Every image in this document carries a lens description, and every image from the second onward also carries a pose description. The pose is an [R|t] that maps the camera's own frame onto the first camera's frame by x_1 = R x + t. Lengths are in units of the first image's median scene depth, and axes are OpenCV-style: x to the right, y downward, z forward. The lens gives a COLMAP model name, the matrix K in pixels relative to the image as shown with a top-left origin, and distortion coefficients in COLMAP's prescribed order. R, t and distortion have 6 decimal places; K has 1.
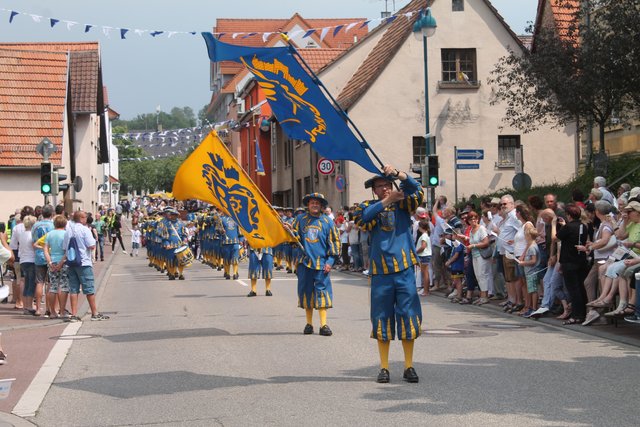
lens RADIAL K [[1836.4, 0, 320.0], [0, 1836.4, 213.5], [0, 0, 1]] dist [0.150960, 0.613050]
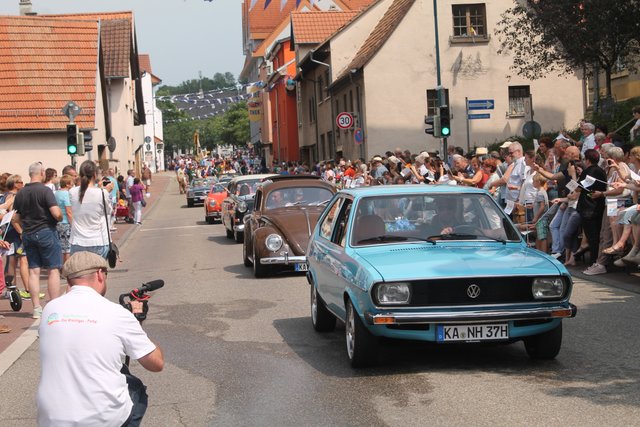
lens RADIAL K [[1496.5, 0, 320.0], [0, 1496.5, 213.5], [0, 0, 1]] dist [0.080249, 0.110328]
pose [[0.998888, -0.027591, -0.038230, 0.020413], [0.028795, 0.999095, 0.031308, 0.000131], [0.037331, -0.032374, 0.998778, 0.141789]]
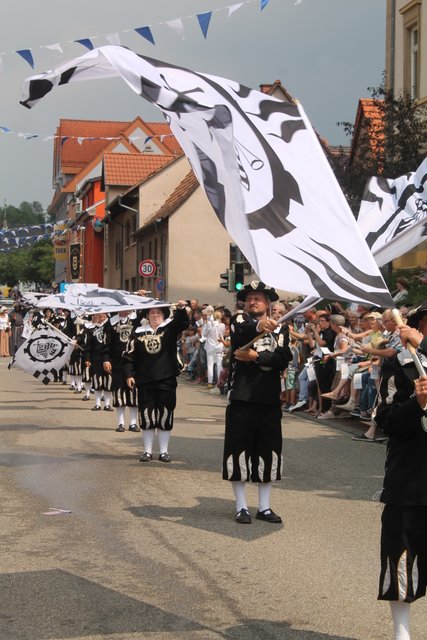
lens RADIAL K [[2138.3, 0, 213.5], [0, 2138.3, 320.0], [0, 0, 1]] dist [0.484662, -0.634243]
pose [[0.999284, 0.034445, -0.015667, 0.061916], [-0.034371, 0.999397, 0.004970, -0.003604], [0.015829, -0.004428, 0.999865, -0.233392]]
